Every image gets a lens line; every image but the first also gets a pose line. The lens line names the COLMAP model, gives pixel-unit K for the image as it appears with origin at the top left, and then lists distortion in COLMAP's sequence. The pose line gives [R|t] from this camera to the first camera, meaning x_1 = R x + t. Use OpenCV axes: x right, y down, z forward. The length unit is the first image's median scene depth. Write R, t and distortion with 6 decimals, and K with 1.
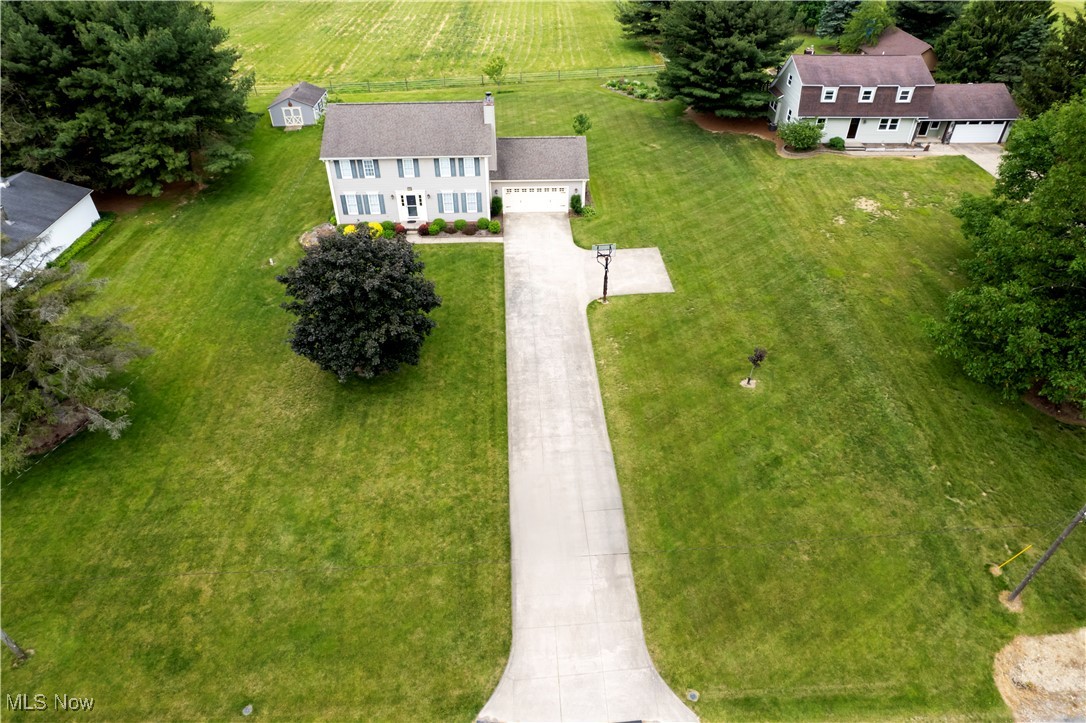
lens RADIAL K [[688.0, 0, 547.5], [0, 688.0, 368.6], [0, 0, 1]] dist [-0.073320, 0.070501]
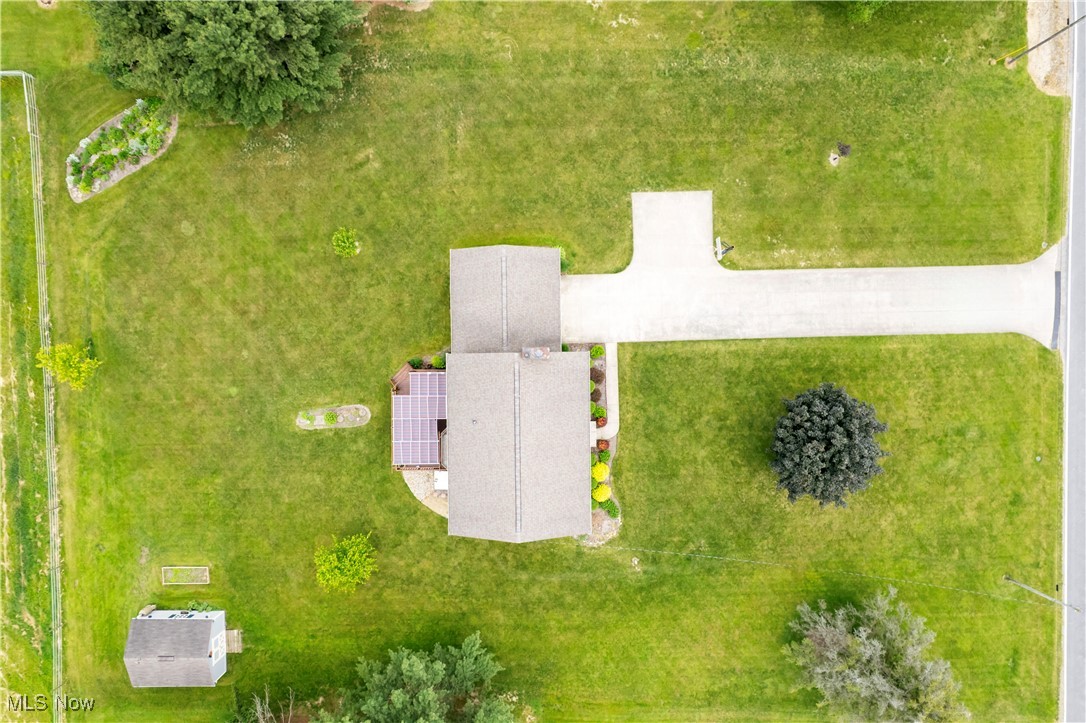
lens RADIAL K [[688.0, 0, 547.5], [0, 688.0, 368.6], [0, 0, 1]] dist [-0.073320, 0.070501]
pose [[0.033138, -0.999356, -0.013791, -0.093652], [0.627765, 0.010076, 0.778338, -1.052612], [-0.777697, -0.034450, 0.627694, 0.442754]]
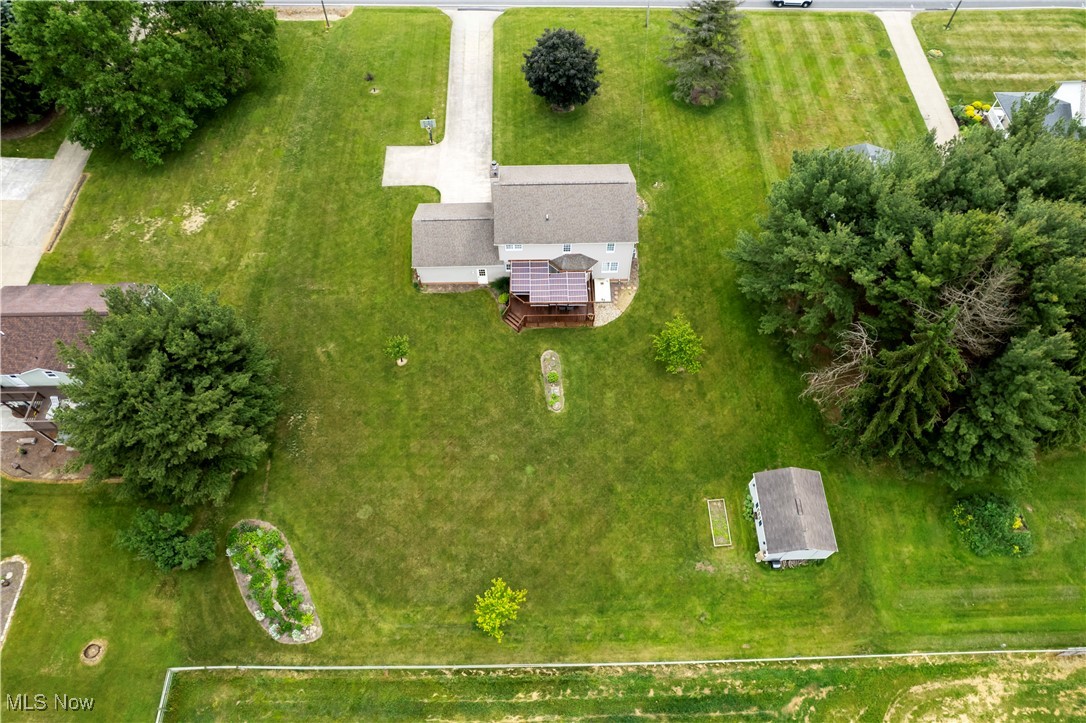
lens RADIAL K [[688.0, 0, 547.5], [0, 688.0, 368.6], [0, 0, 1]] dist [-0.073320, 0.070501]
pose [[-0.999797, -0.019391, 0.005402, -0.190137], [0.007872, -0.129665, 0.991527, -1.593427], [-0.018526, 0.991368, 0.129791, 1.178675]]
